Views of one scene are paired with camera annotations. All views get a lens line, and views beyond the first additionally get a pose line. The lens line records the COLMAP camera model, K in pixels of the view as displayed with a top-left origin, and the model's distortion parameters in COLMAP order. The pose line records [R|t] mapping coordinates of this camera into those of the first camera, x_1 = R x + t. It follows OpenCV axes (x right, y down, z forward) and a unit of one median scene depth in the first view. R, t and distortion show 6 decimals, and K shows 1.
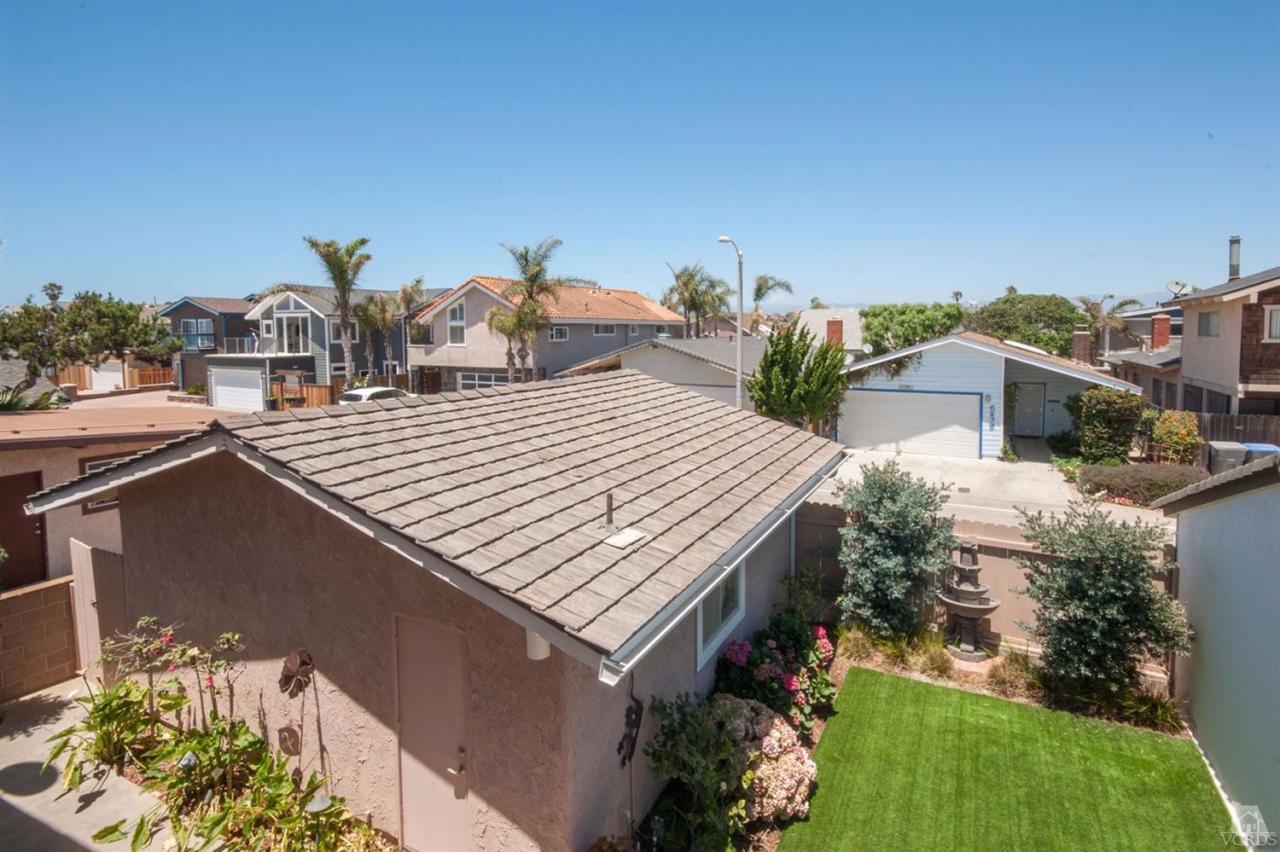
lens RADIAL K [[622.7, 0, 643.5], [0, 622.7, 367.8], [0, 0, 1]] dist [0.025453, -0.000134]
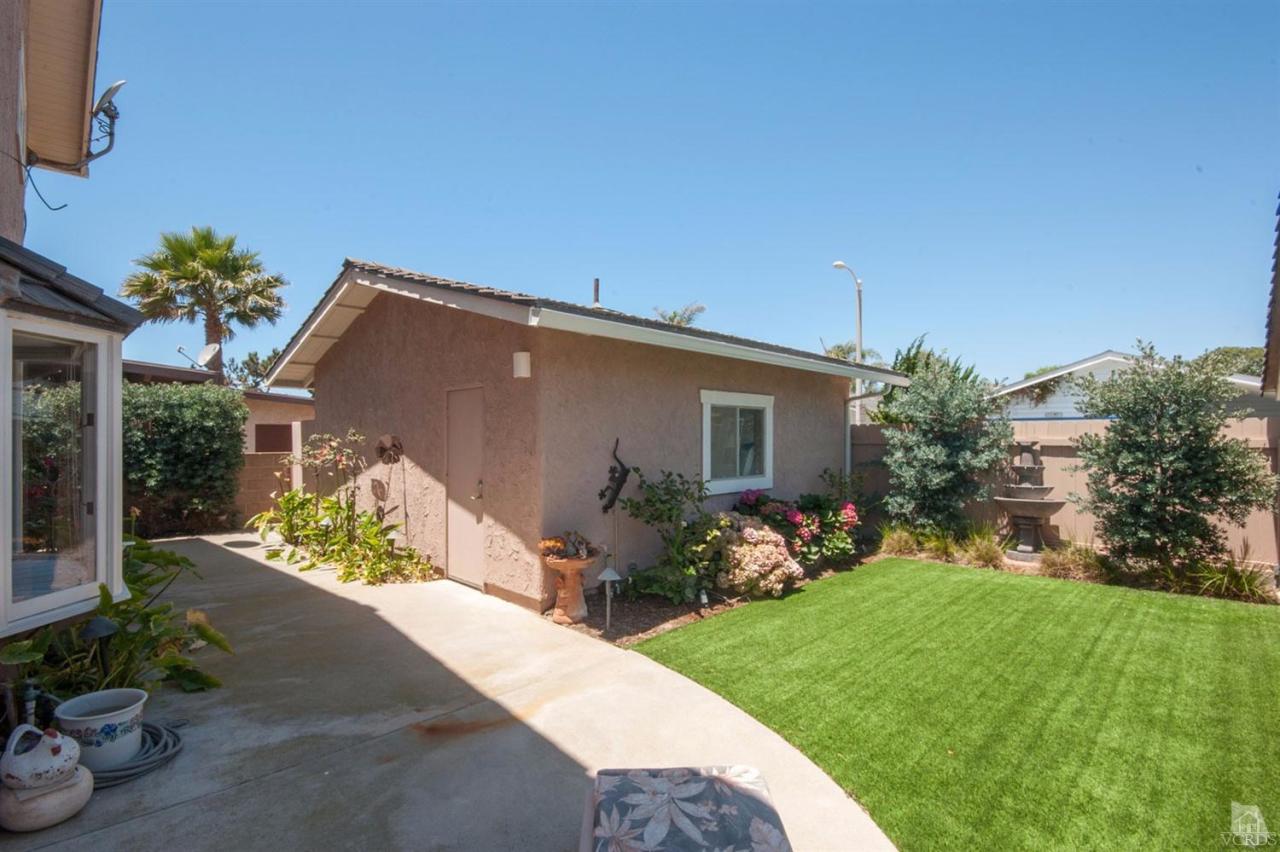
lens RADIAL K [[575.6, 0, 640.0], [0, 575.6, 426.0], [0, 0, 1]] dist [0.025791, 0.000247]
pose [[0.957373, 0.005415, -0.288803, 0.211843], [-0.028113, 0.996824, -0.074505, 0.342203], [0.287483, 0.079448, 0.954485, -0.015324]]
